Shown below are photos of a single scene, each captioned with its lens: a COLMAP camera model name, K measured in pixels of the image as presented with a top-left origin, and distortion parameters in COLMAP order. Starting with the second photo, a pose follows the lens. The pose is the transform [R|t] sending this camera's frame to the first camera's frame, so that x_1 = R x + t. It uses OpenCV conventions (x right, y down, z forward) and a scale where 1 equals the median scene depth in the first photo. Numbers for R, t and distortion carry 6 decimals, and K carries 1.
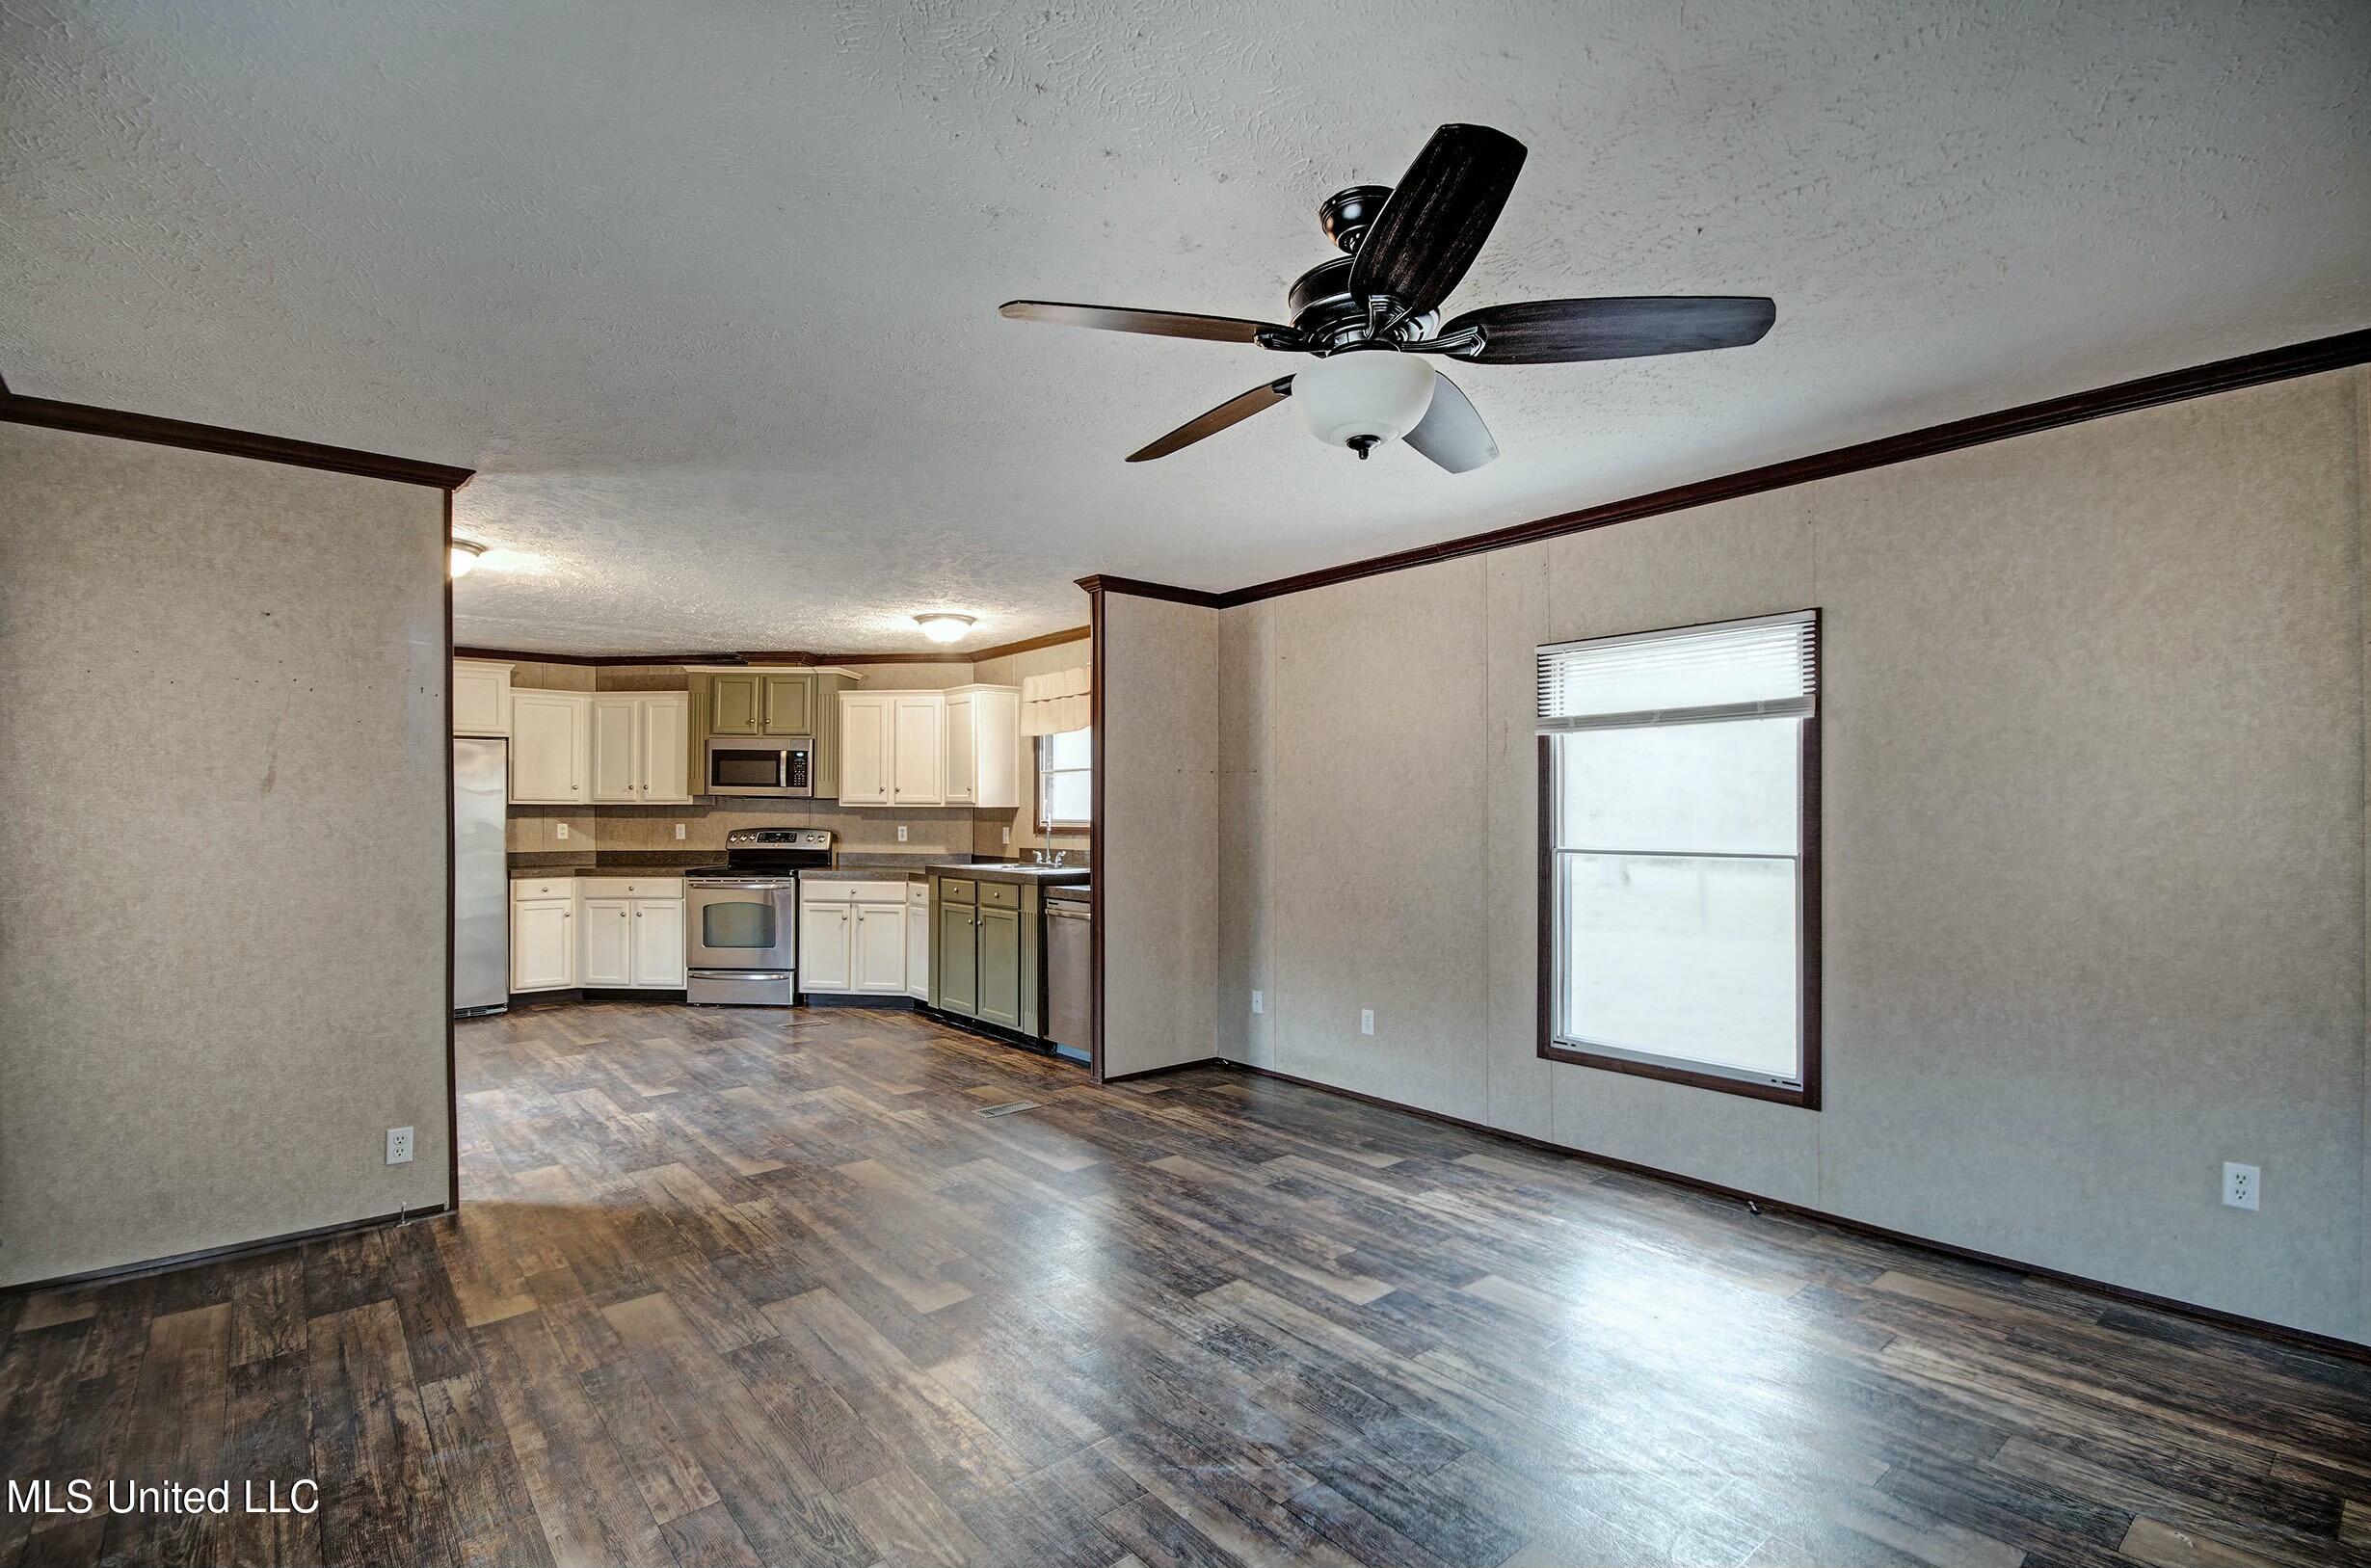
lens RADIAL K [[1081.8, 0, 1152.1], [0, 1081.8, 794.0], [0, 0, 1]] dist [0.003572, -0.000430]
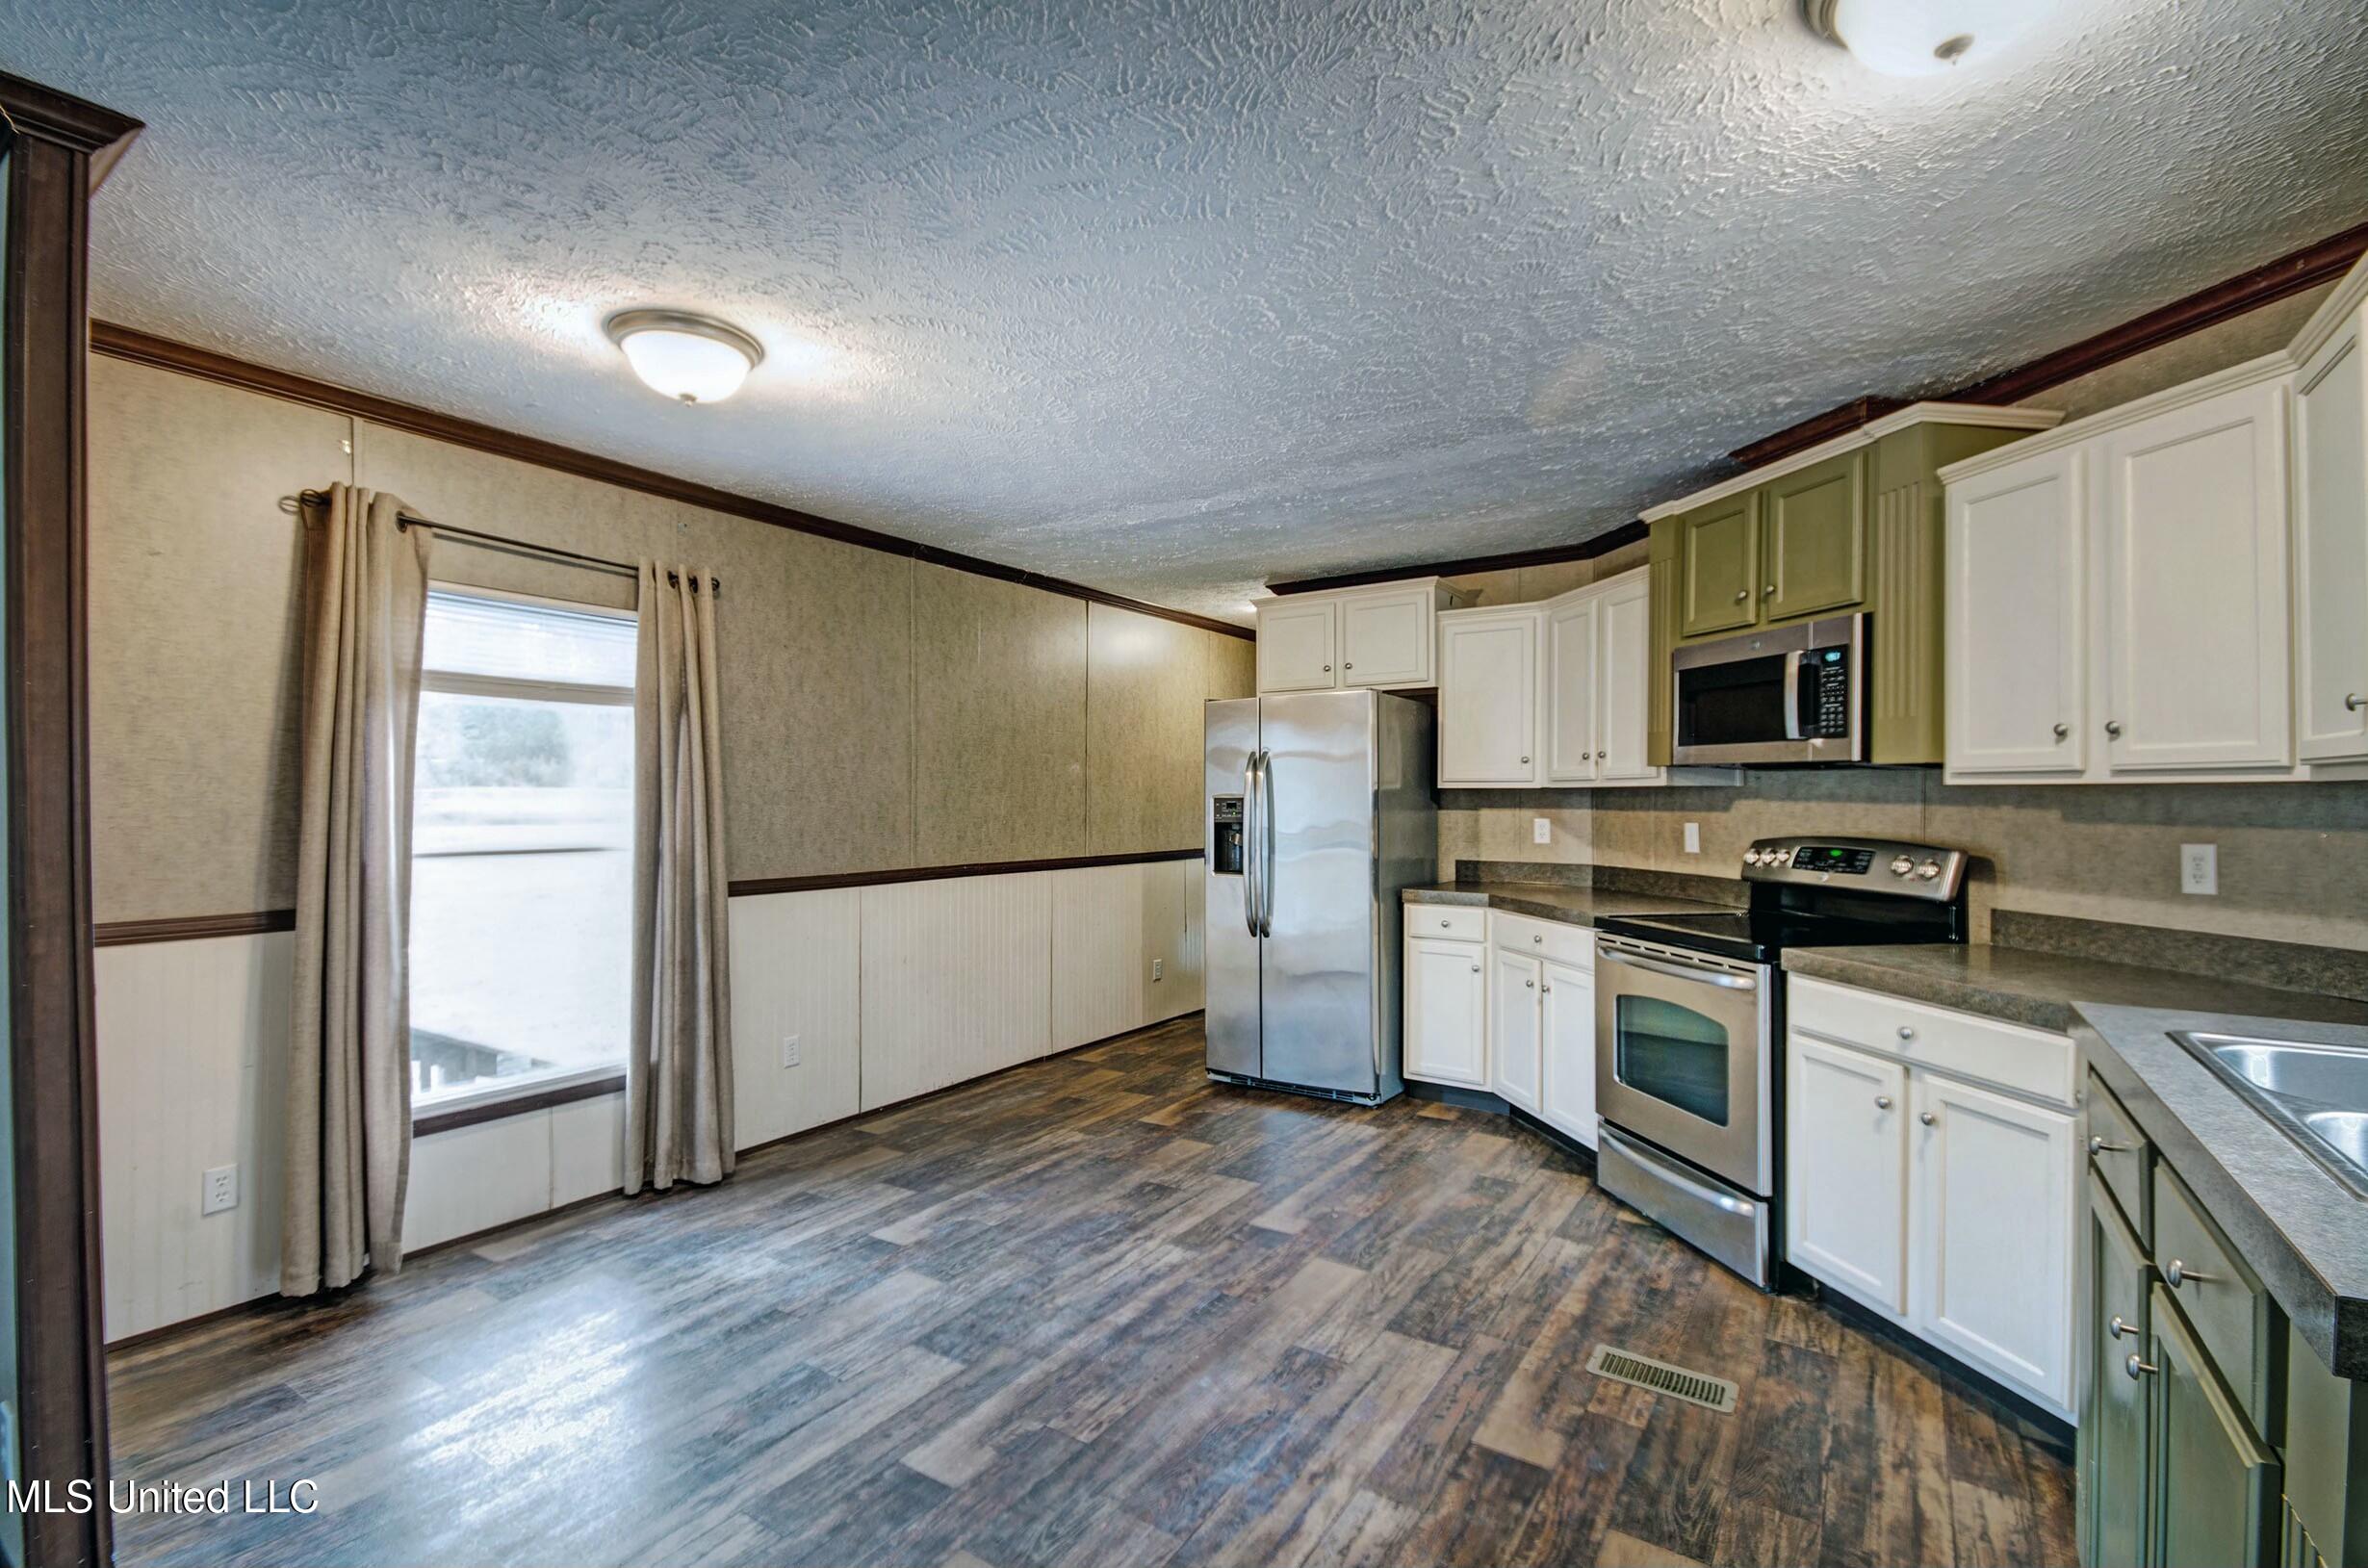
lens RADIAL K [[1054.5, 0, 1171.0], [0, 1054.5, 795.9], [0, 0, 1]] dist [0.002740, -0.000167]
pose [[0.288186, -0.003555, -0.957568, -0.031870], [0.015727, 0.999876, 0.001021, 0.015122], [0.957445, -0.015354, 0.288206, 0.915081]]
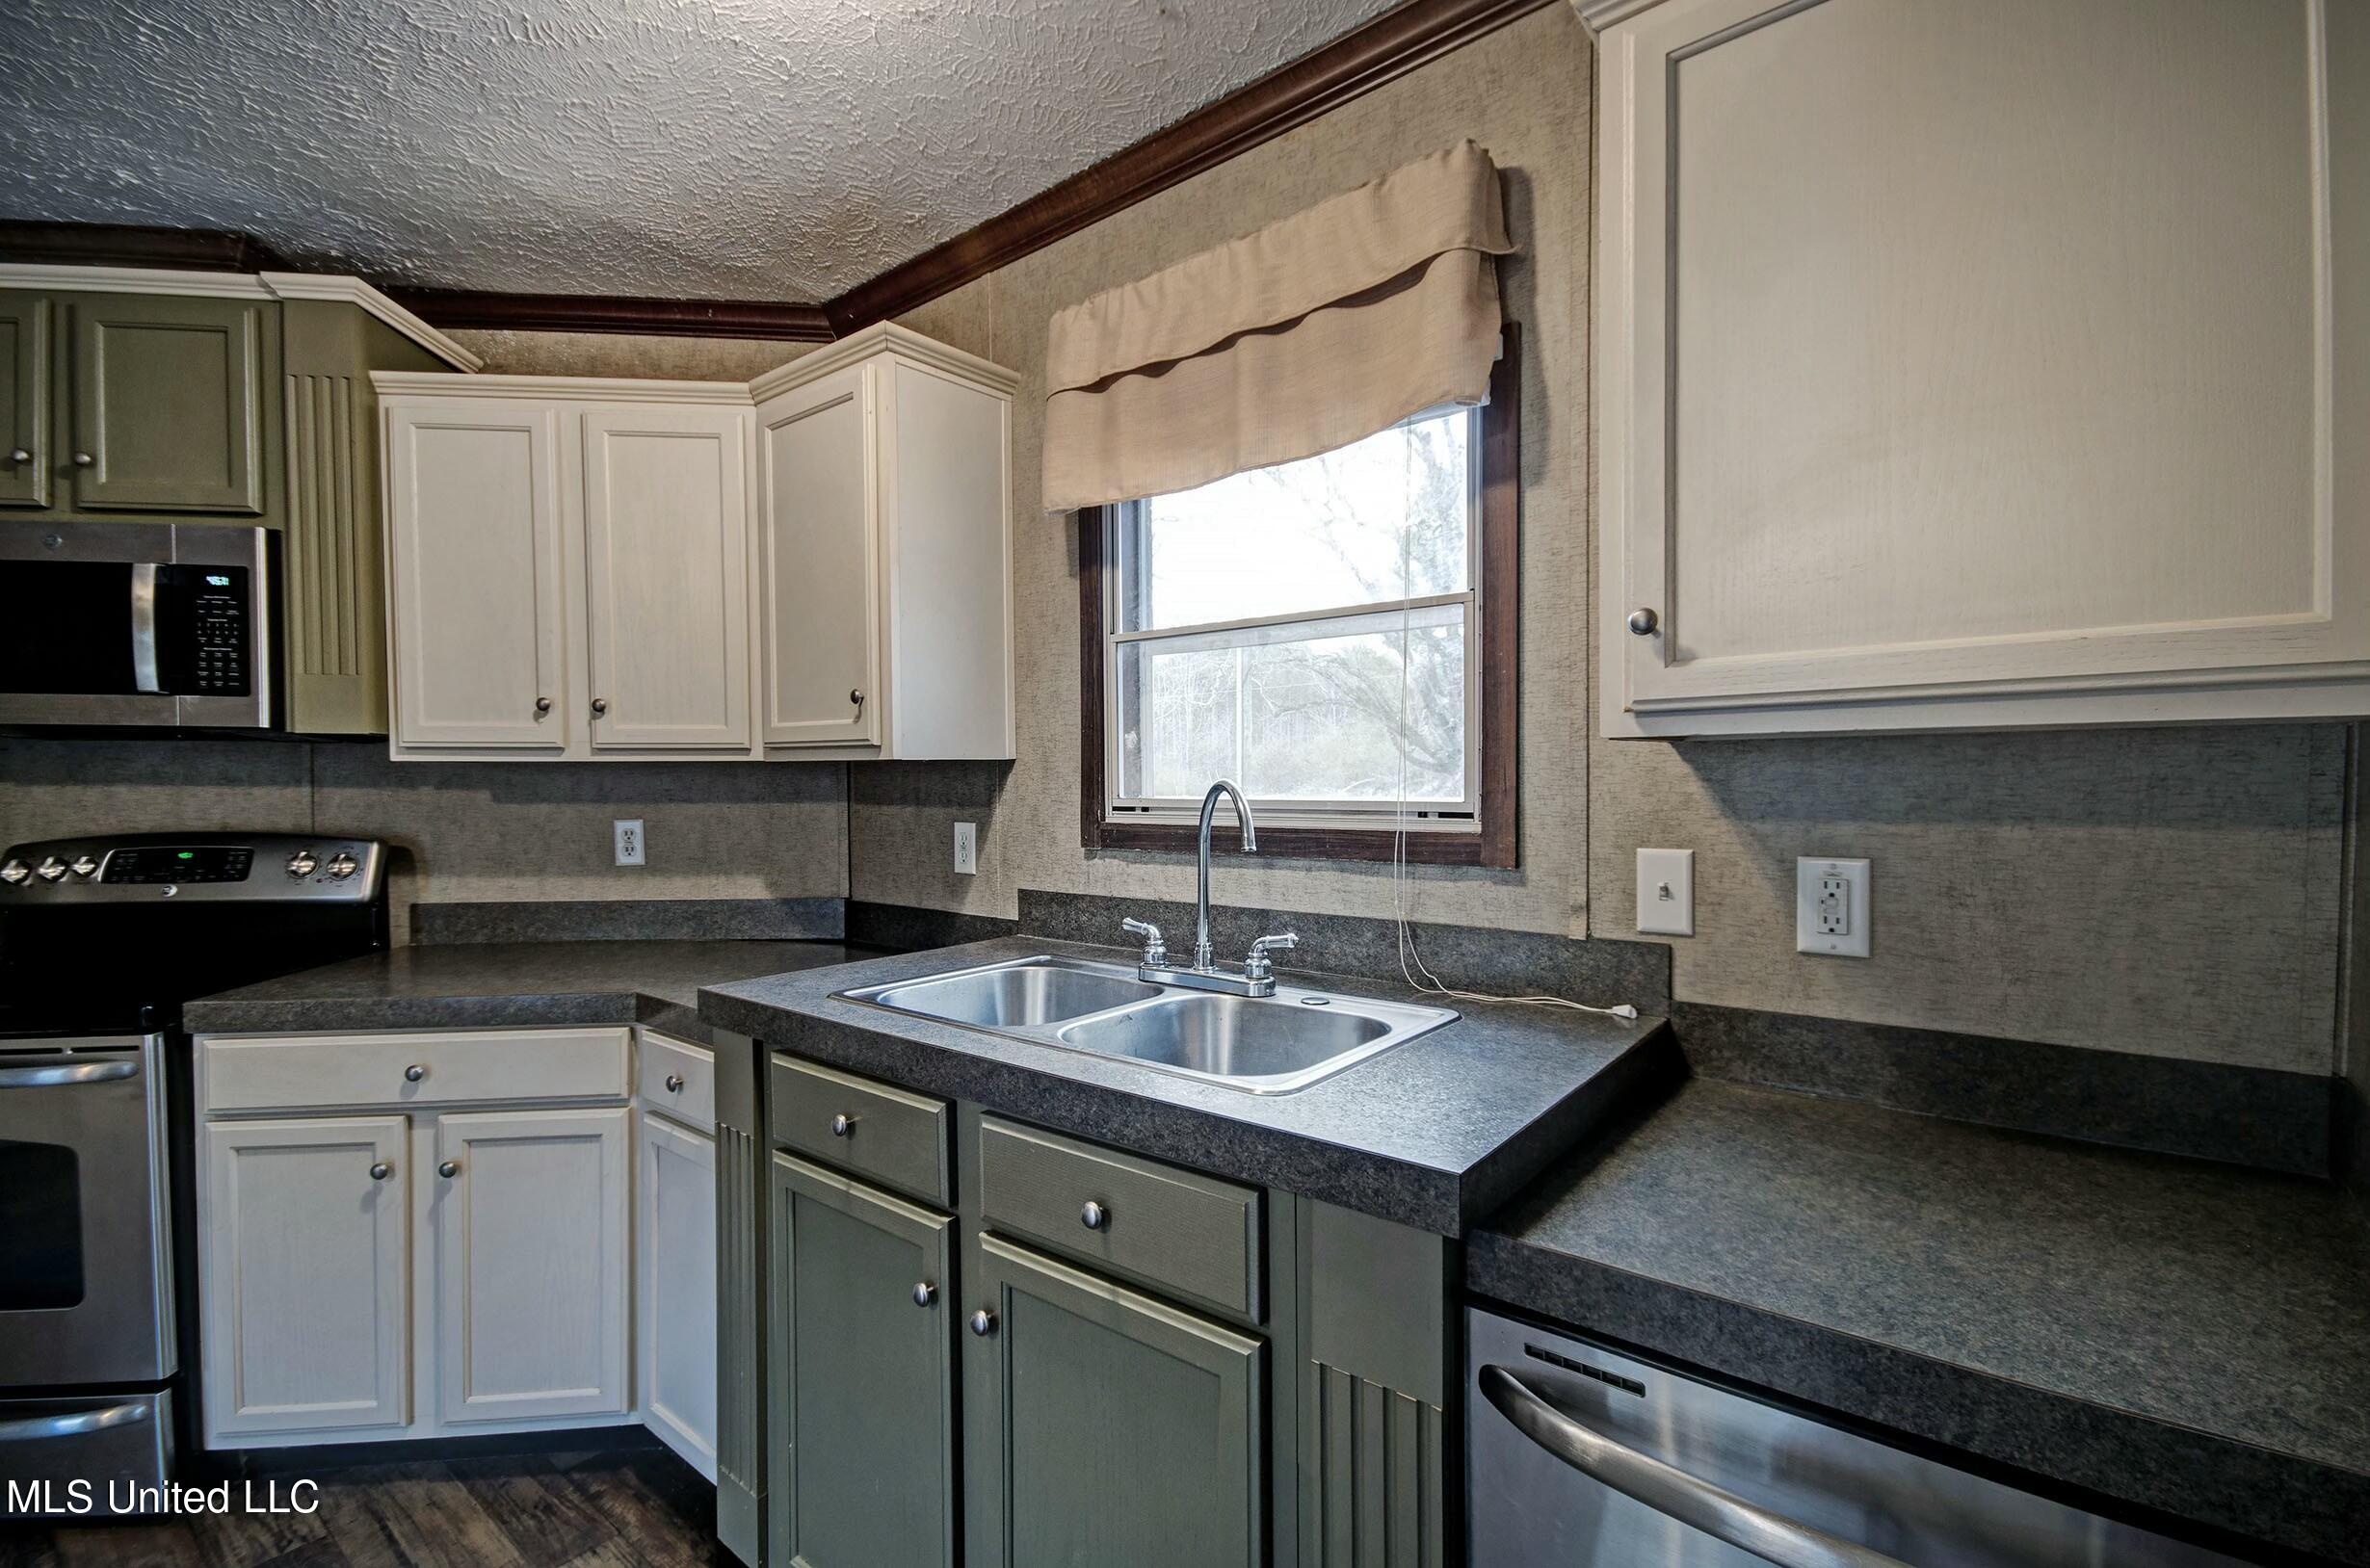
lens RADIAL K [[1048.4, 0, 1183.2], [0, 1048.4, 802.1], [0, 0, 1]] dist [0.017685, -0.008747]
pose [[0.977540, -0.013527, 0.210317, -0.190836], [0.004565, 0.999063, 0.043035, 0.015553], [-0.210703, -0.041109, 0.976685, 0.941586]]
